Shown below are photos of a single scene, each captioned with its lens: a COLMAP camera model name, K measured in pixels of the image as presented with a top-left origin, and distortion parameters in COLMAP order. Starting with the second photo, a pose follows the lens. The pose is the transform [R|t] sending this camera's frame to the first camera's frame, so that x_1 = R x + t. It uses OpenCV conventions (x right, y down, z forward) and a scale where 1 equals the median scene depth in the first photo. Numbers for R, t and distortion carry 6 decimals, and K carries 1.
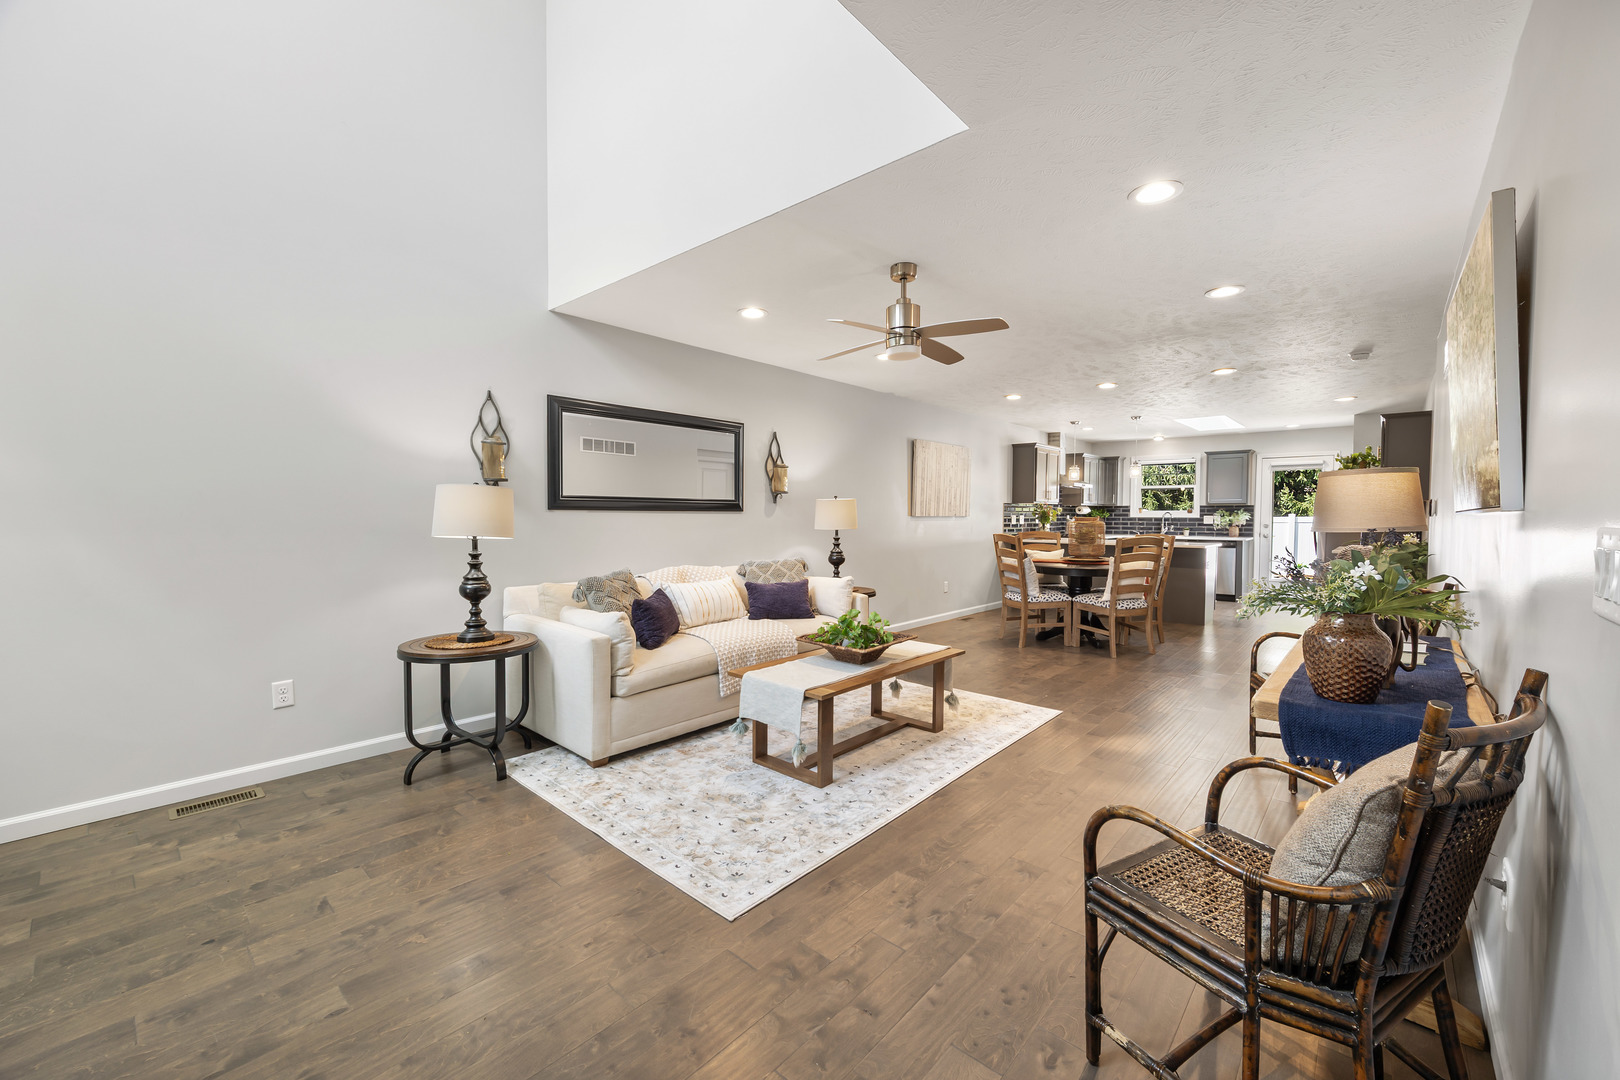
lens RADIAL K [[631.7, 0, 813.4], [0, 631.7, 532.5], [0, 0, 1]] dist [-0.002009, -0.000205]
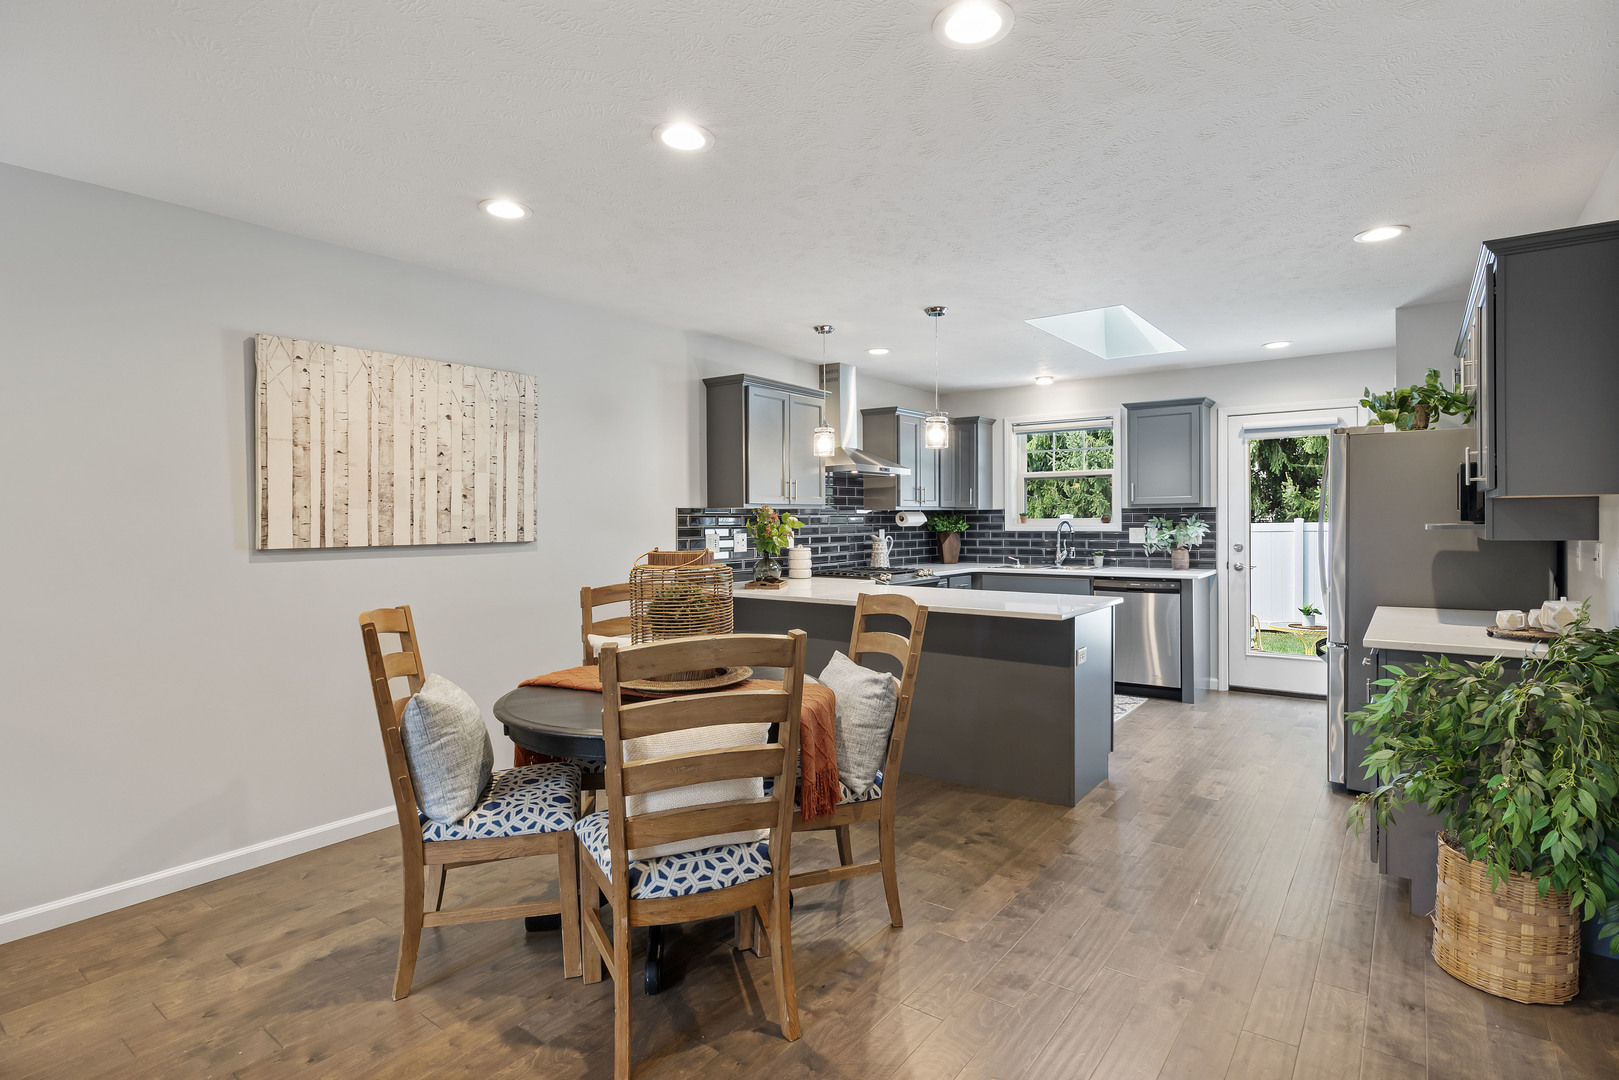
lens RADIAL K [[824.1, 0, 813.9], [0, 824.1, 524.5], [0, 0, 1]] dist [-0.004773, -0.000377]
pose [[0.994360, -0.010902, 0.105492, 0.301608], [0.013348, 0.999658, -0.022508, -0.018178], [-0.105211, 0.023789, 0.994165, 0.368188]]
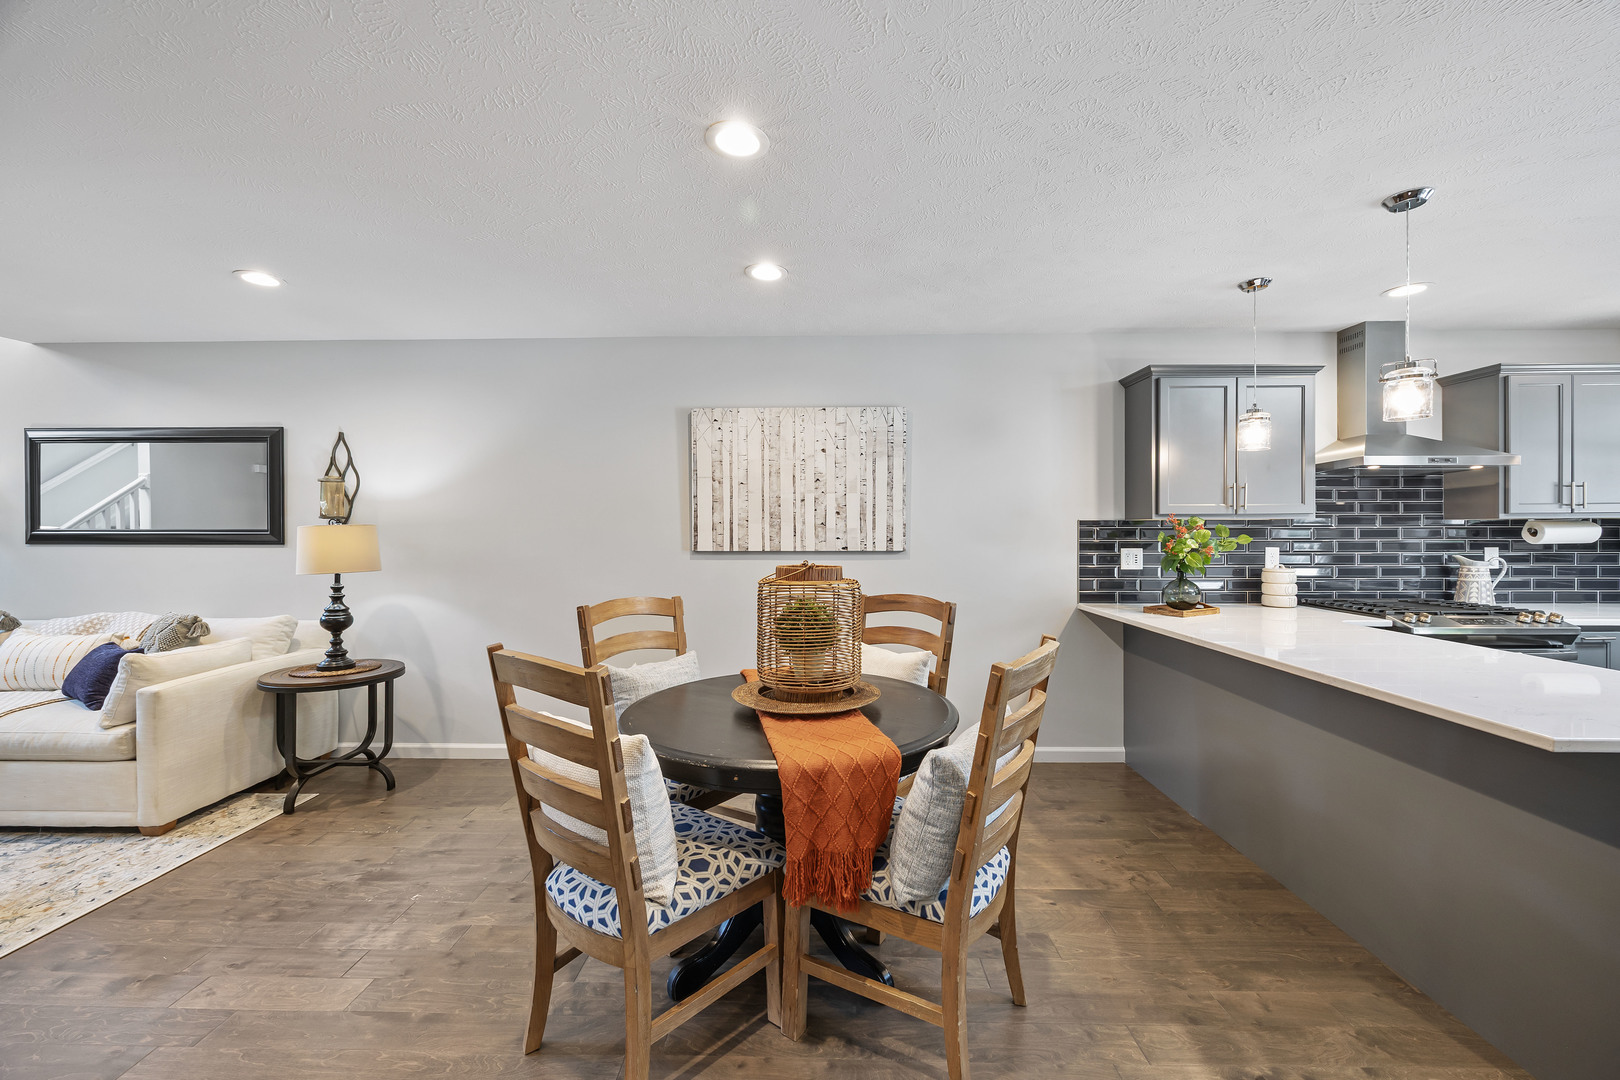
lens RADIAL K [[631.7, 0, 813.4], [0, 631.7, 532.5], [0, 0, 1]] dist [-0.002009, -0.000205]
pose [[0.656847, -0.005975, -0.754000, 0.456103], [-0.017844, 0.999565, -0.023465, -0.022361], [0.753813, 0.028868, 0.656455, 0.527069]]
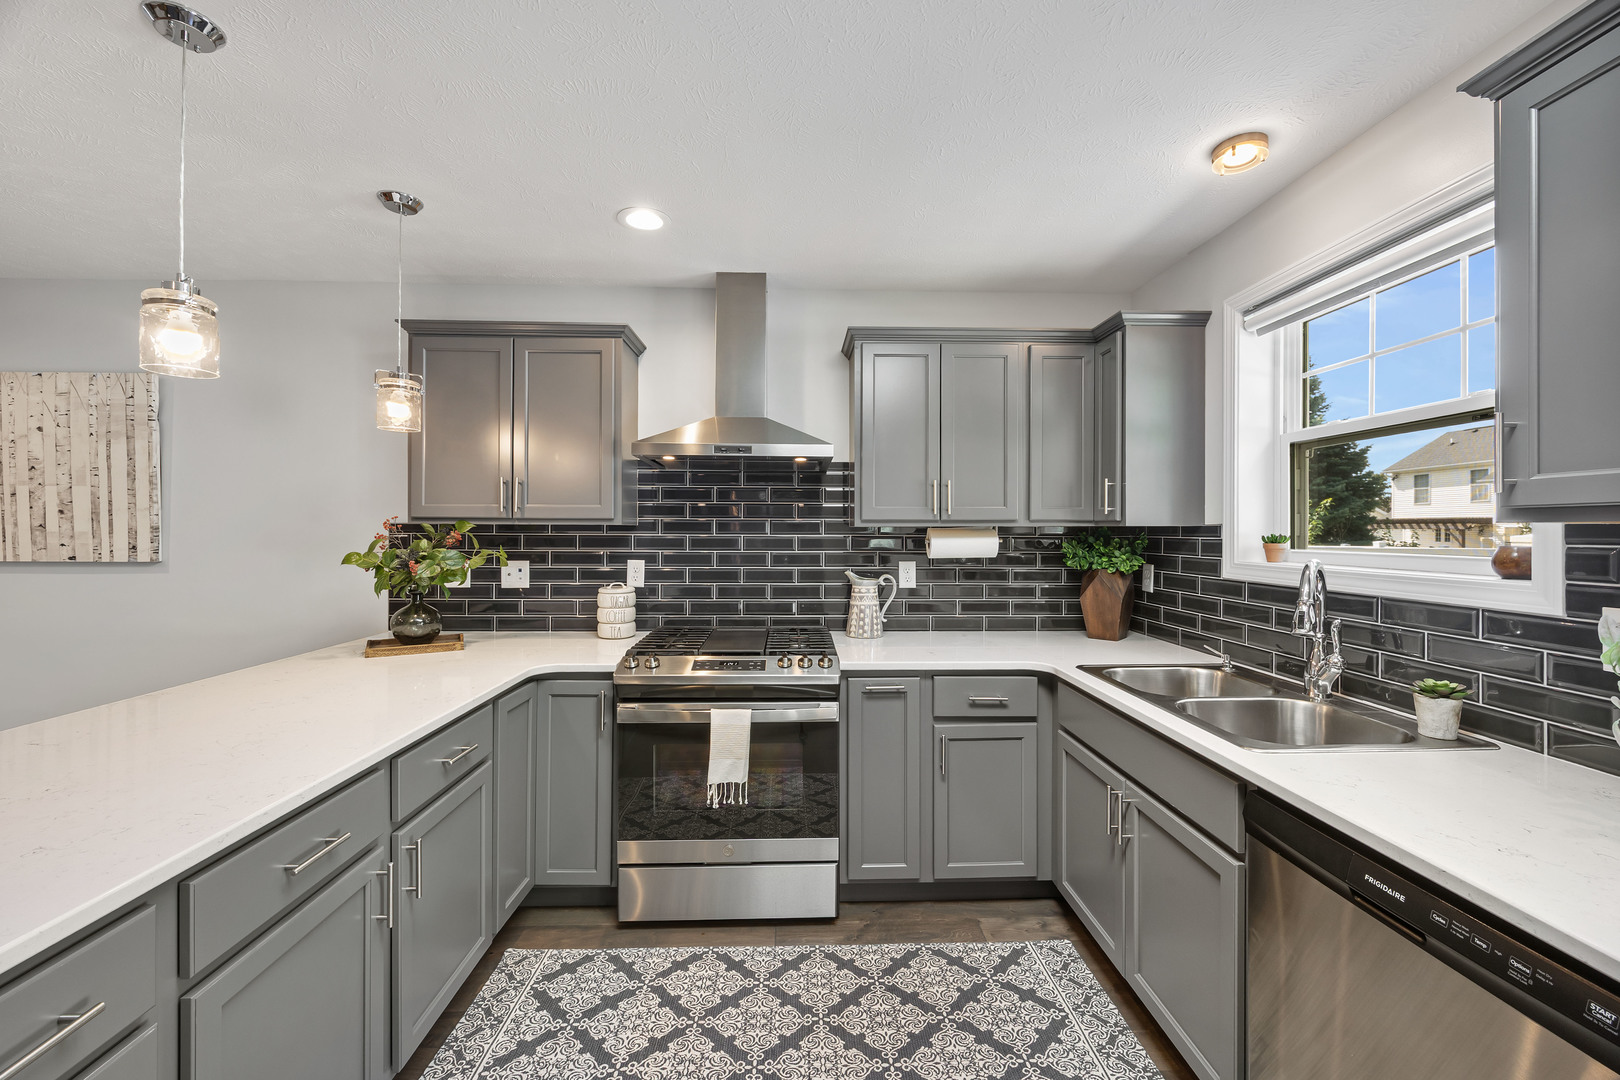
lens RADIAL K [[631.7, 0, 813.4], [0, 631.7, 532.5], [0, 0, 1]] dist [-0.002009, -0.000205]
pose [[0.693331, 0.001043, -0.720619, 0.628729], [-0.023459, 0.999502, -0.021124, -0.036119], [0.720237, 0.031551, 0.693010, 0.843752]]
